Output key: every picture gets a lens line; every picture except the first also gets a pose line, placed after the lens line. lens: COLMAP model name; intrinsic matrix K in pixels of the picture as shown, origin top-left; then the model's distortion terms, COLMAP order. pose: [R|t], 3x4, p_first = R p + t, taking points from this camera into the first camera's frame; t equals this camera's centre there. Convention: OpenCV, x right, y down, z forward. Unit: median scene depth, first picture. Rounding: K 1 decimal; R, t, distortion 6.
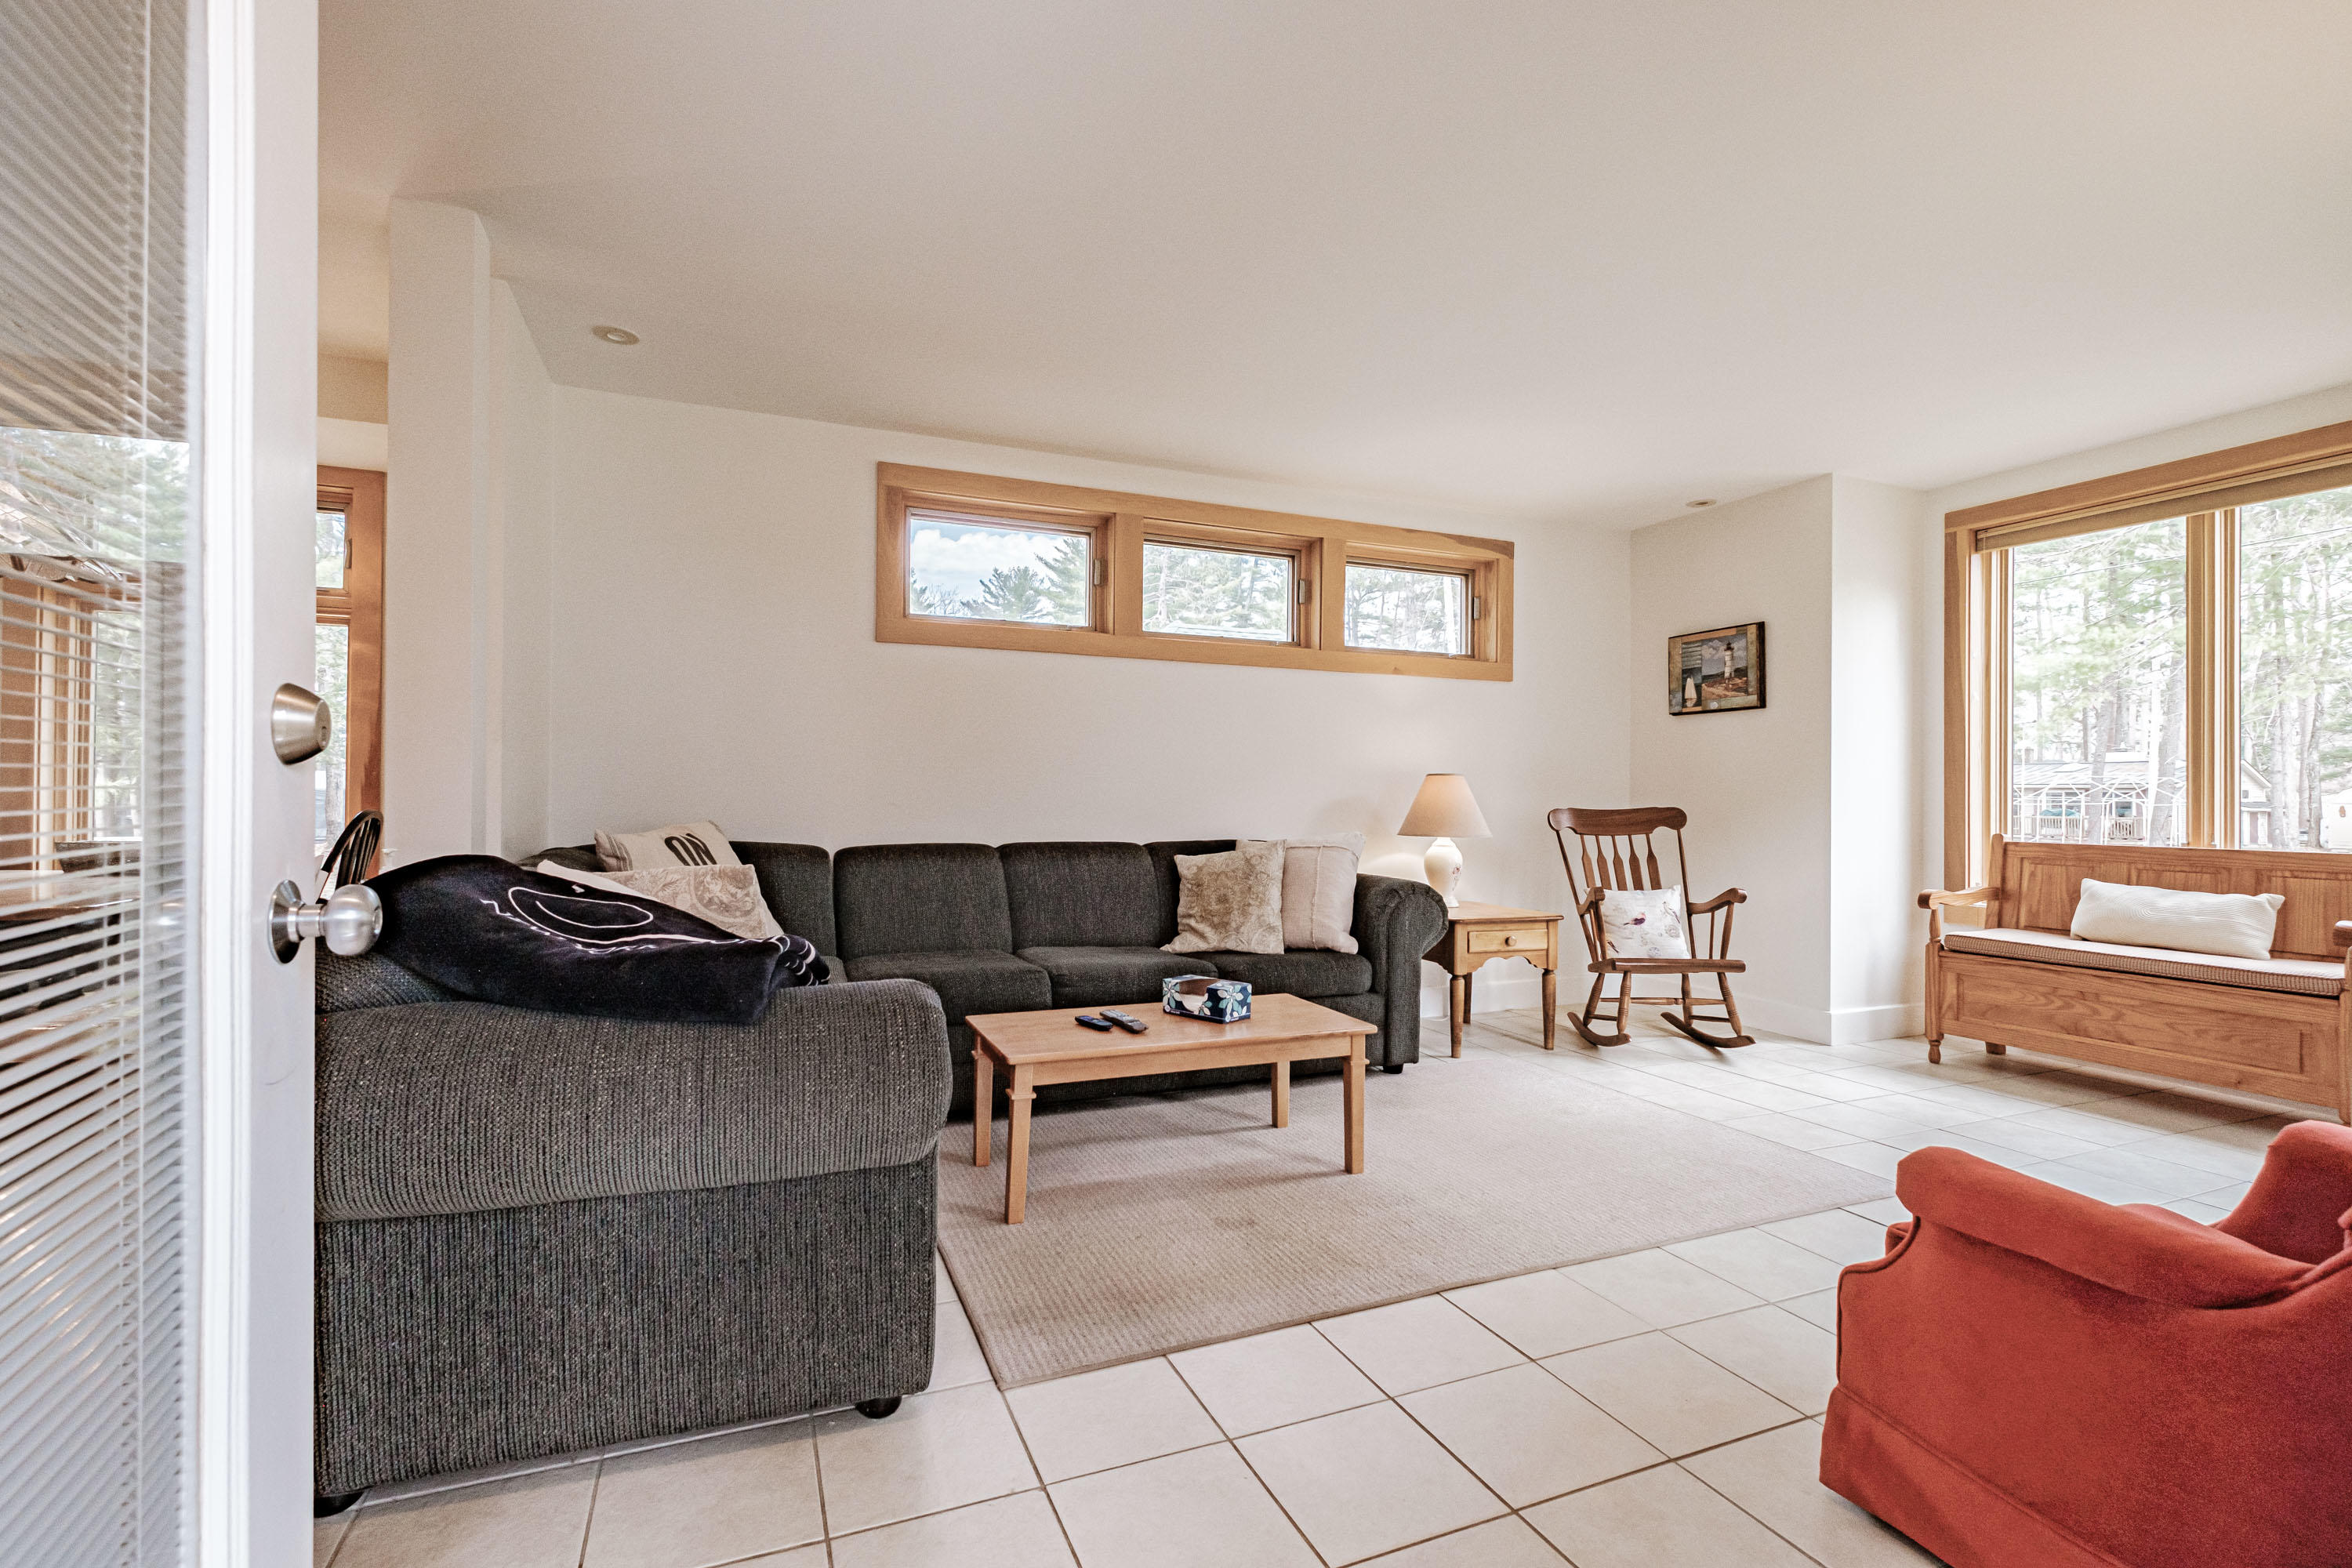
lens RADIAL K [[1047.4, 0, 1174.6], [0, 1047.4, 783.9], [0, 0, 1]] dist [-0.003069, -0.000263]
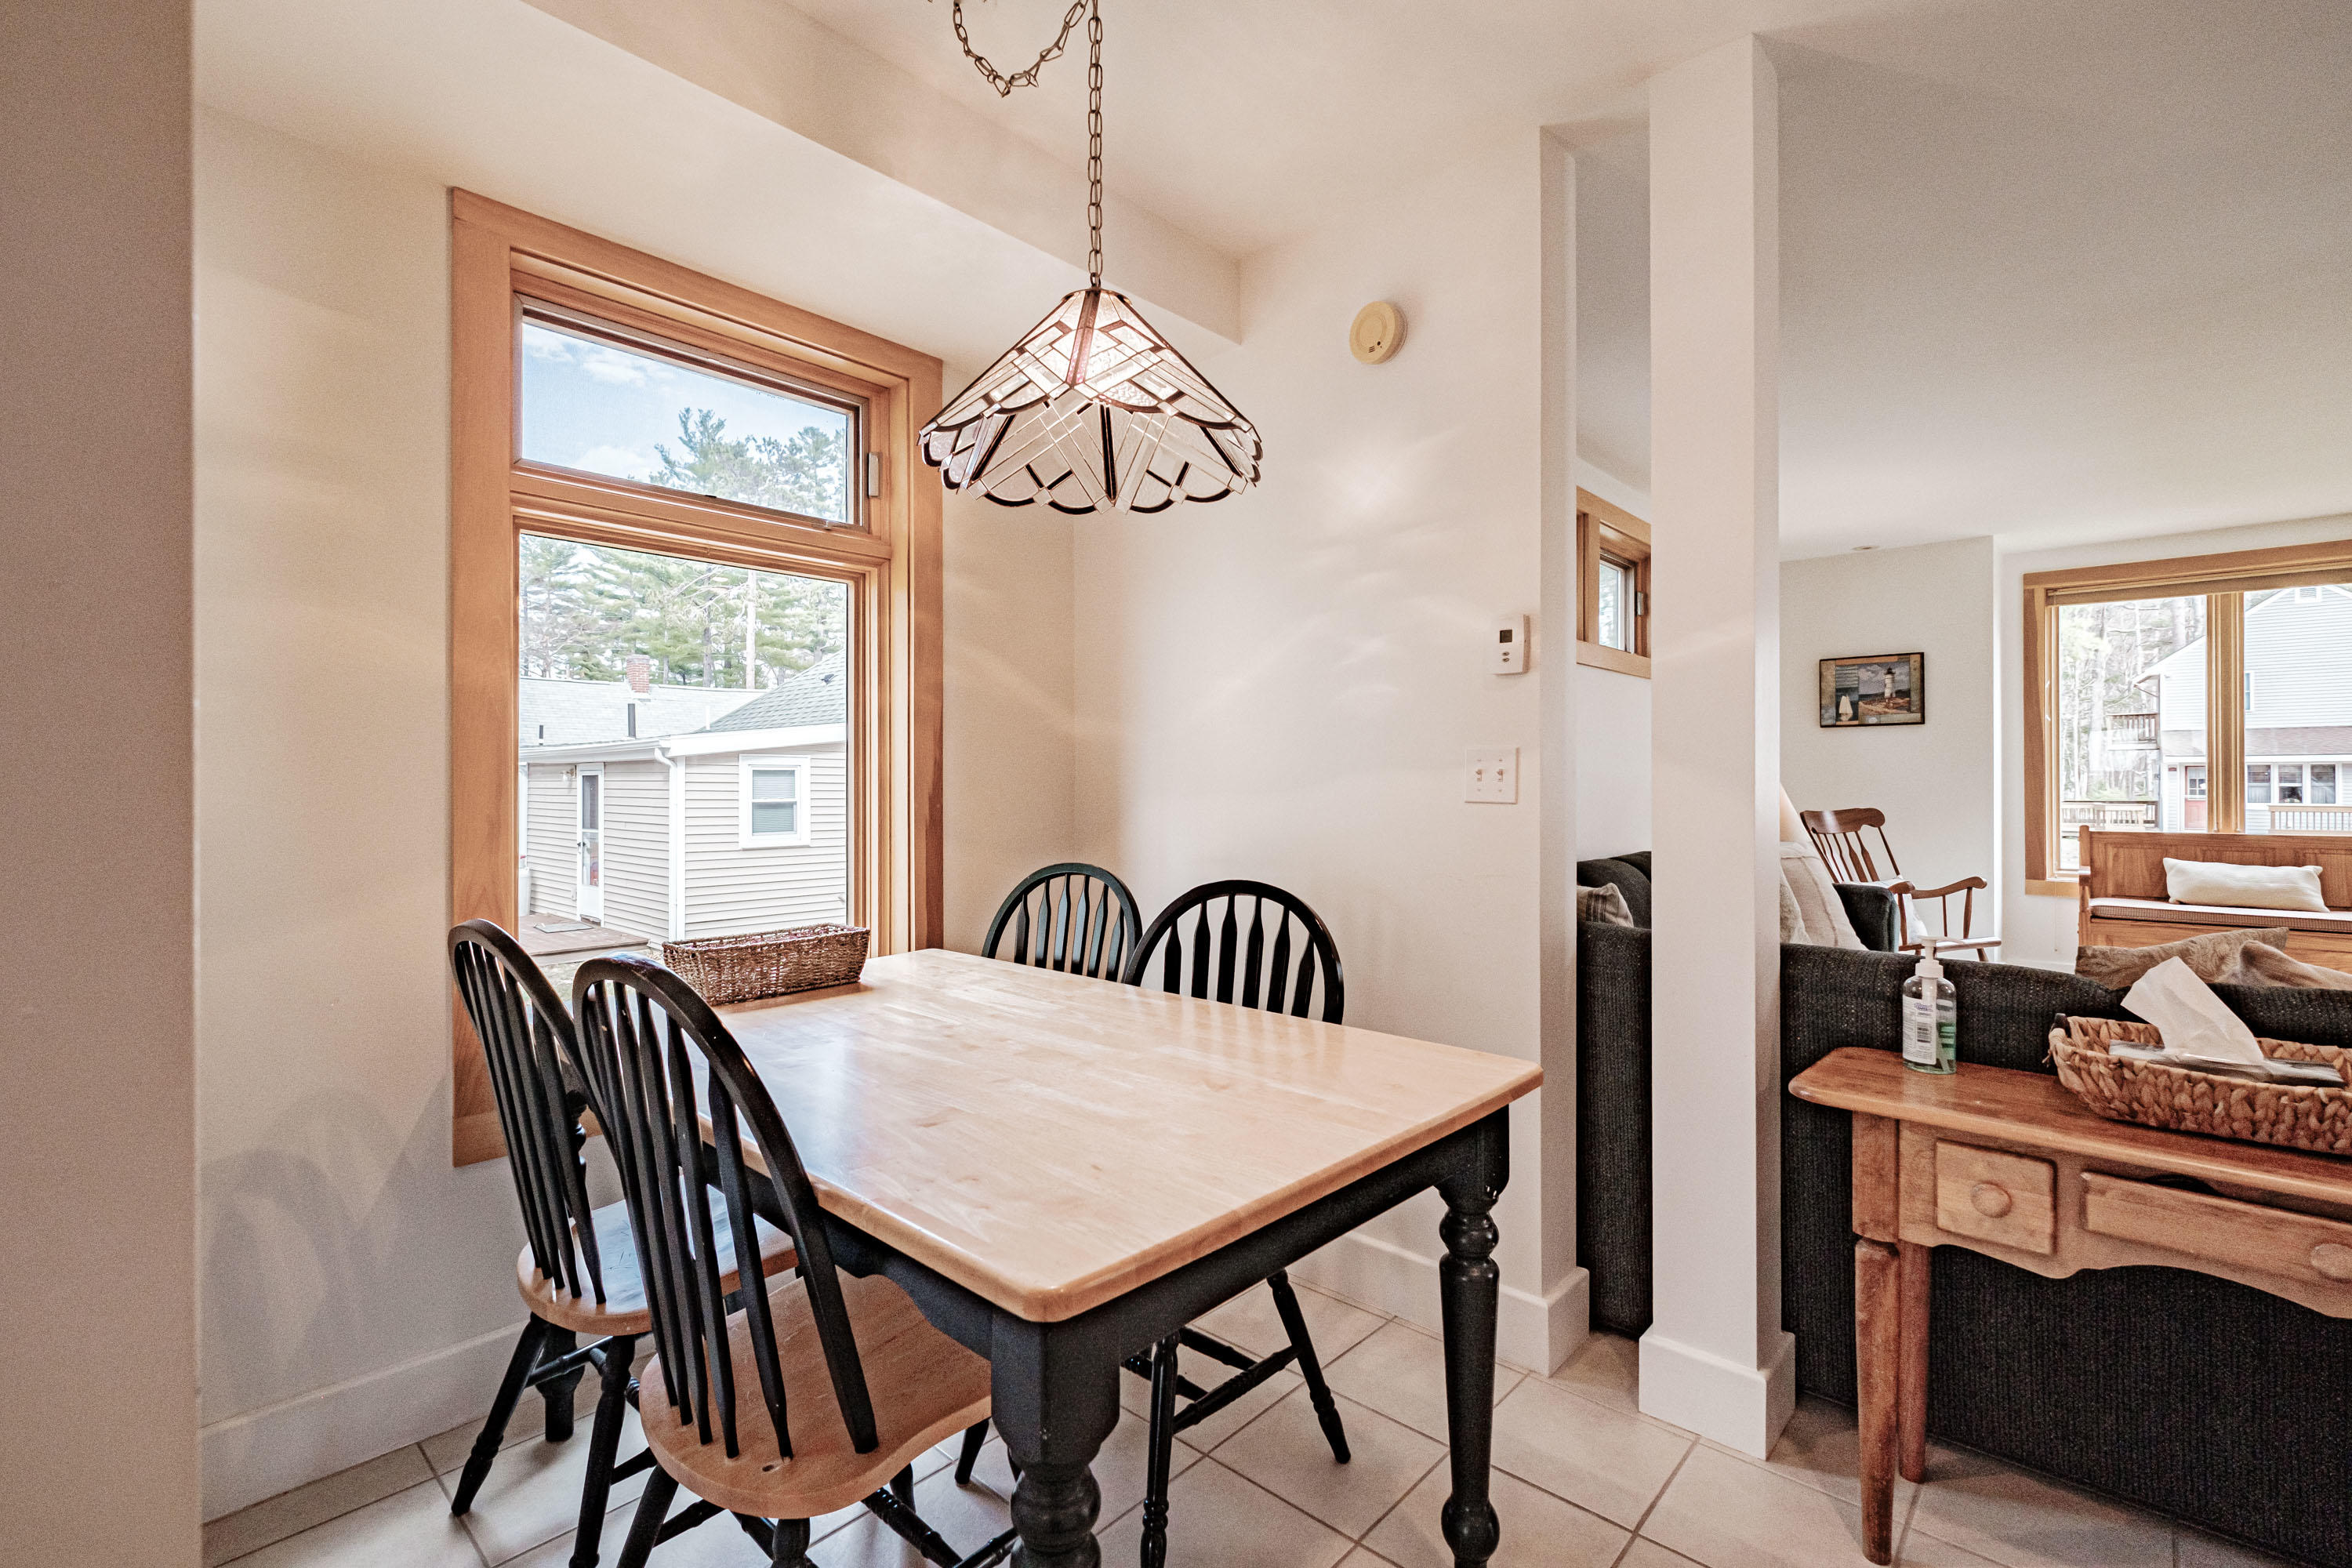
lens RADIAL K [[1047.4, 0, 1182.6], [0, 1047.4, 784.0], [0, 0, 1]] dist [-0.003069, -0.000263]
pose [[0.905254, -0.002735, 0.424862, -0.719061], [-0.001464, 0.999953, 0.009557, -0.013796], [-0.424869, -0.009273, 0.905208, 0.272835]]
